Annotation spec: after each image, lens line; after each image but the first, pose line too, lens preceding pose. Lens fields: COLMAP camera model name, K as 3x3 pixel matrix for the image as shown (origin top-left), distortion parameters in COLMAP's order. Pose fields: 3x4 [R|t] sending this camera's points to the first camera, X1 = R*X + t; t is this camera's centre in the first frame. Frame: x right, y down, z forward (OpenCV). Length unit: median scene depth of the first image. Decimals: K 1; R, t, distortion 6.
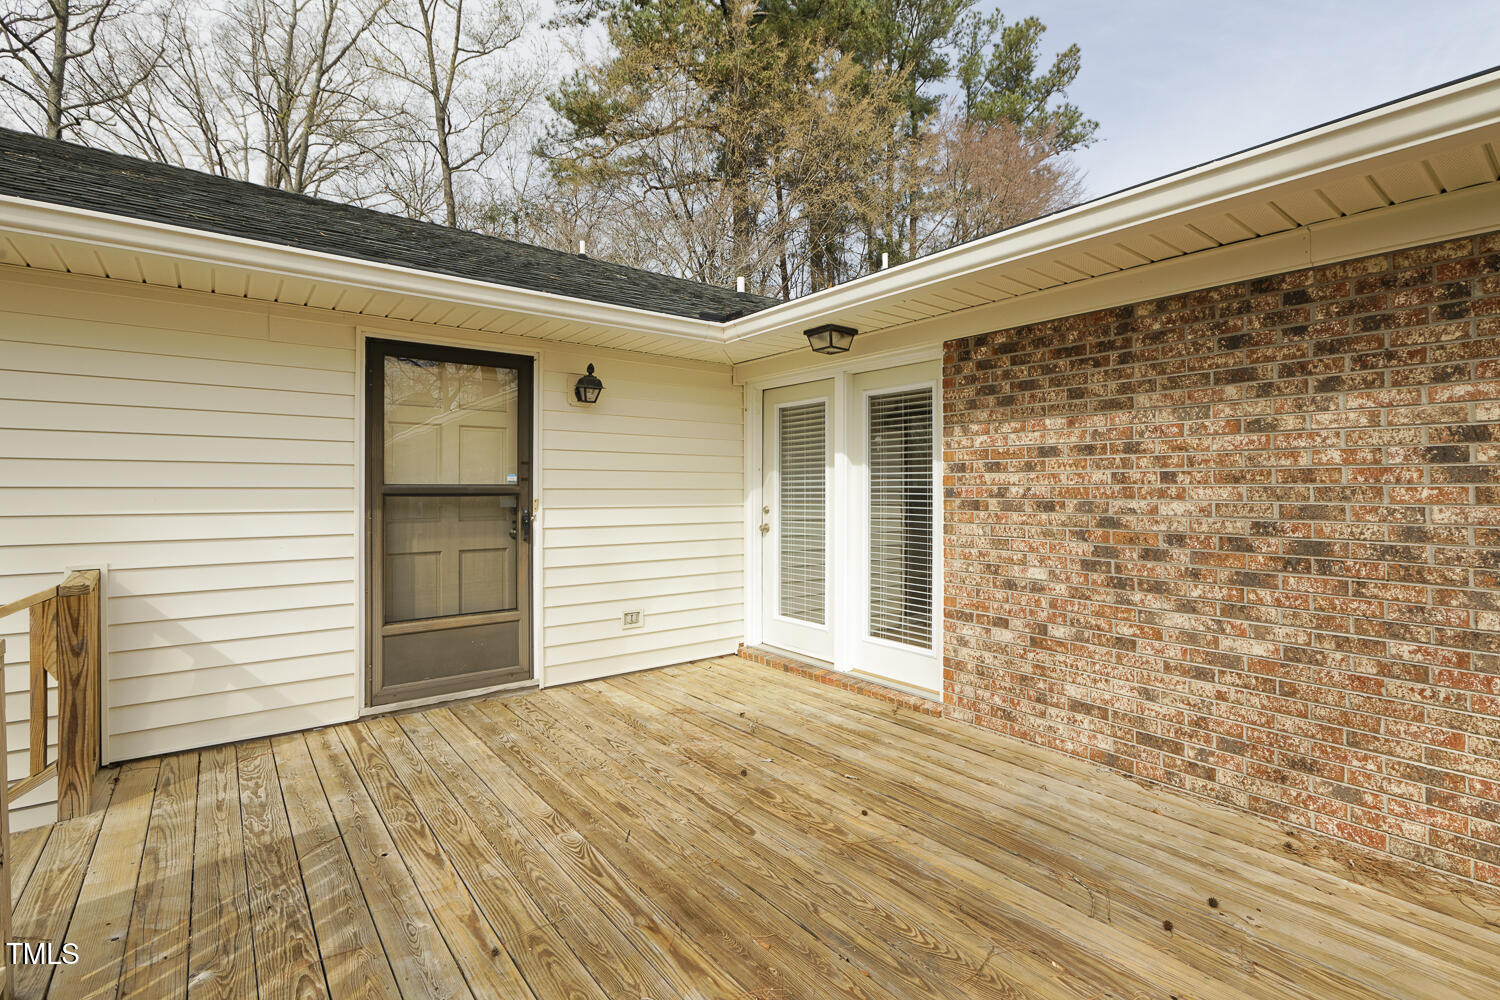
lens RADIAL K [[677.7, 0, 739.3], [0, 677.7, 490.8], [0, 0, 1]] dist [-0.005443, 0.003127]
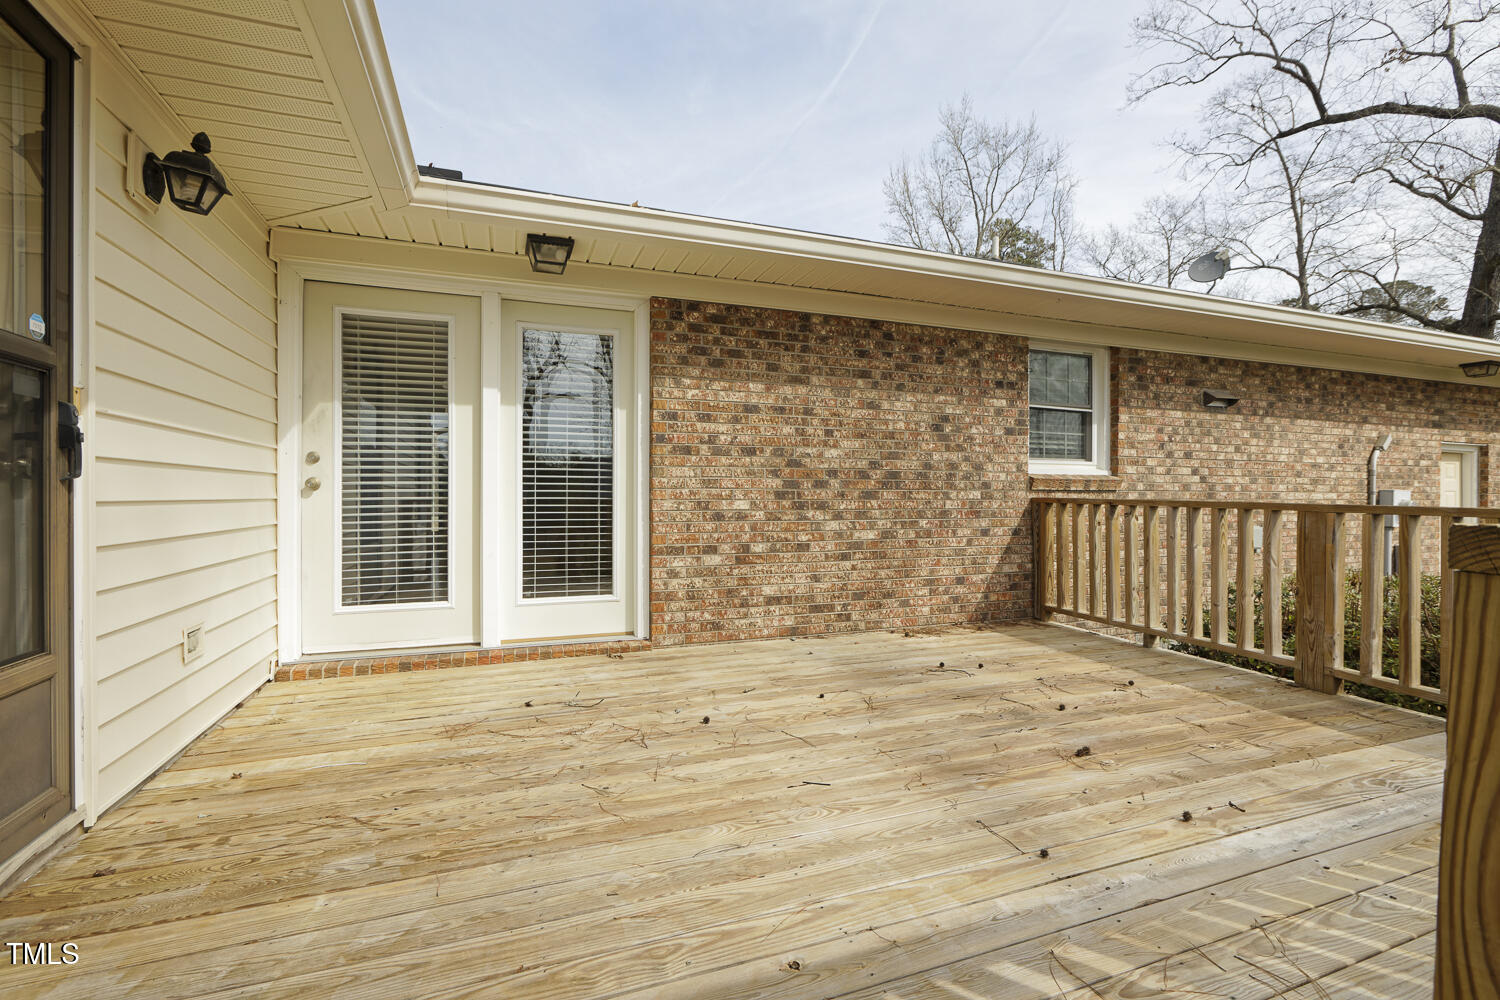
lens RADIAL K [[677.7, 0, 745.3], [0, 677.7, 500.0], [0, 0, 1]] dist [-0.005443, 0.003127]
pose [[0.301656, -0.007645, 0.953386, -0.805396], [-0.003101, 0.999955, 0.008999, 0.107581], [-0.953412, -0.005671, 0.301618, 0.649492]]
